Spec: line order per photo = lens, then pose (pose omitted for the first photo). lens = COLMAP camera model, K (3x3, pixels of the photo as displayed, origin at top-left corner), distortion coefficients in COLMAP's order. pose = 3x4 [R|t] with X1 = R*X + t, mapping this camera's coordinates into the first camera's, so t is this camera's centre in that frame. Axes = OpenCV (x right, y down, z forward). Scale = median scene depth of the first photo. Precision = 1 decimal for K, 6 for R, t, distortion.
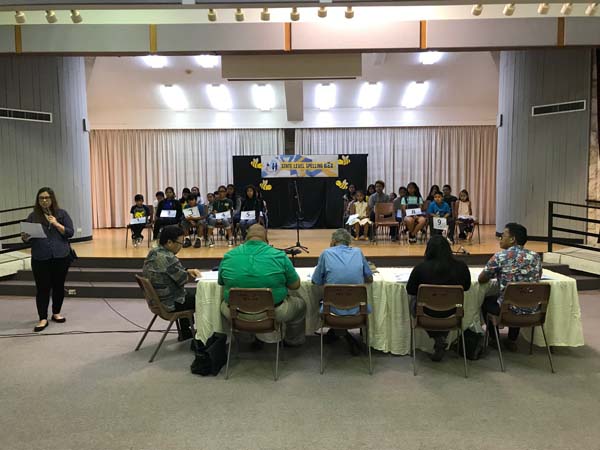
lens RADIAL K [[487.0, 0, 295.9], [0, 487.0, 228.8], [0, 0, 1]] dist [0.055973, -0.050689]
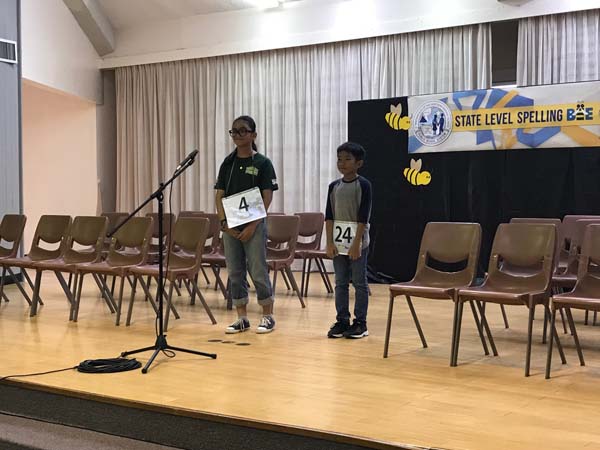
lens RADIAL K [[901.7, 0, 303.2], [0, 901.7, 221.1], [0, 0, 1]] dist [0.107240, 0.000000]
pose [[0.813639, 0.026632, -0.580760, 0.284353], [-0.054593, 0.998036, -0.030718, -0.023403], [0.578801, 0.056699, 0.813495, 0.363619]]
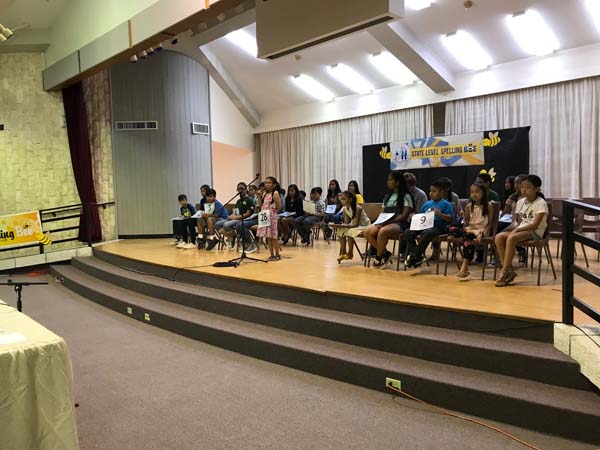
lens RADIAL K [[487.0, 0, 302.3], [0, 487.0, 226.8], [0, 0, 1]] dist [0.055973, -0.050689]
pose [[0.701007, 0.042652, -0.711877, 0.402033], [-0.043504, 0.998908, 0.017010, -0.019762], [0.711826, 0.019046, 0.702098, 0.337707]]
